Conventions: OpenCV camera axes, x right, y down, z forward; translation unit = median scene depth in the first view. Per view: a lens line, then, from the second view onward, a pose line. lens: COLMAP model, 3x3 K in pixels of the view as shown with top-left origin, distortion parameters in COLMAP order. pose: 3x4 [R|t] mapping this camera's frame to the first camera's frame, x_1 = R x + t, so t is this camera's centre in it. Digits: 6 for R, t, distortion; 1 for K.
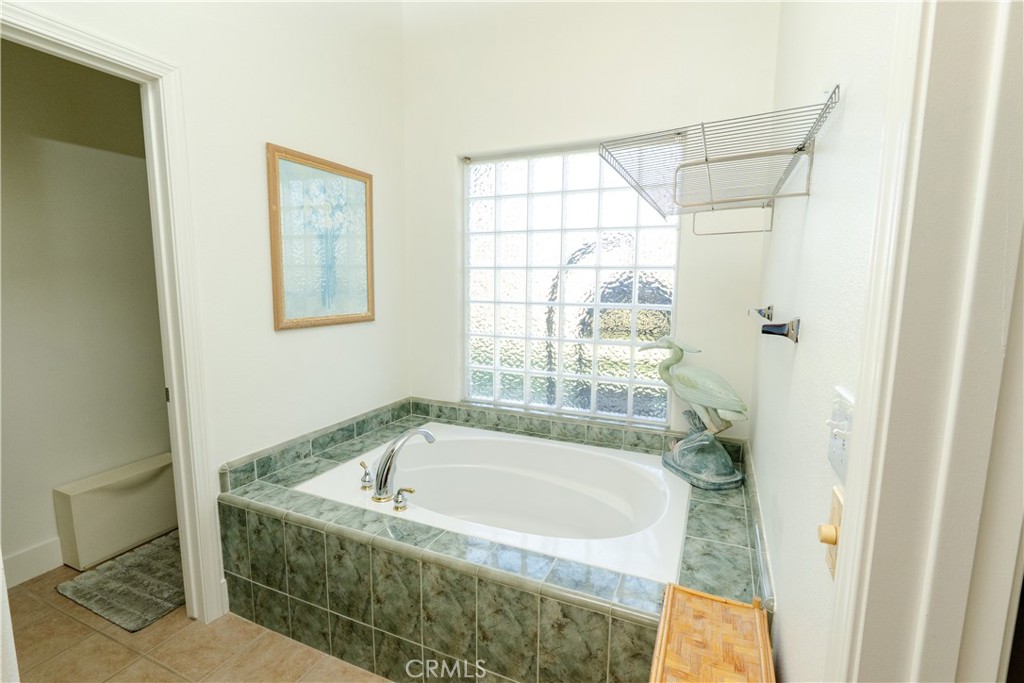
lens RADIAL K [[468.6, 0, 513.5], [0, 468.6, 340.1], [0, 0, 1]] dist [-0.004656, 0.000148]
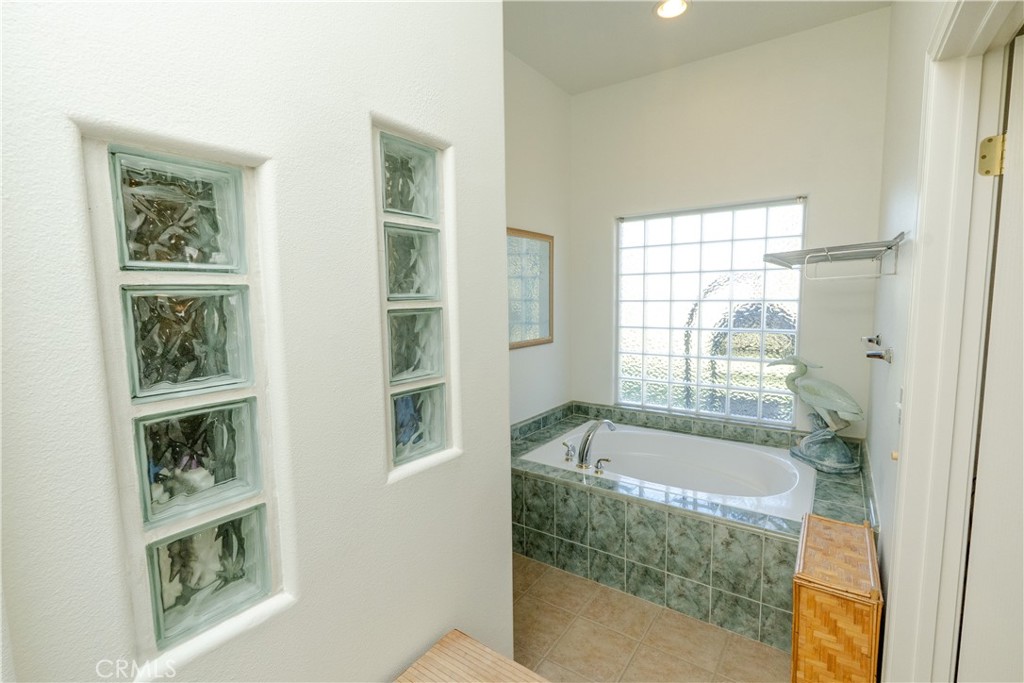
lens RADIAL K [[468.6, 0, 513.5], [0, 468.6, 340.1], [0, 0, 1]] dist [-0.004656, 0.000148]
pose [[0.981207, -0.003987, -0.192917, -0.190229], [-0.001437, 0.999608, -0.027963, -0.013311], [0.192953, 0.027715, 0.980816, -0.438723]]
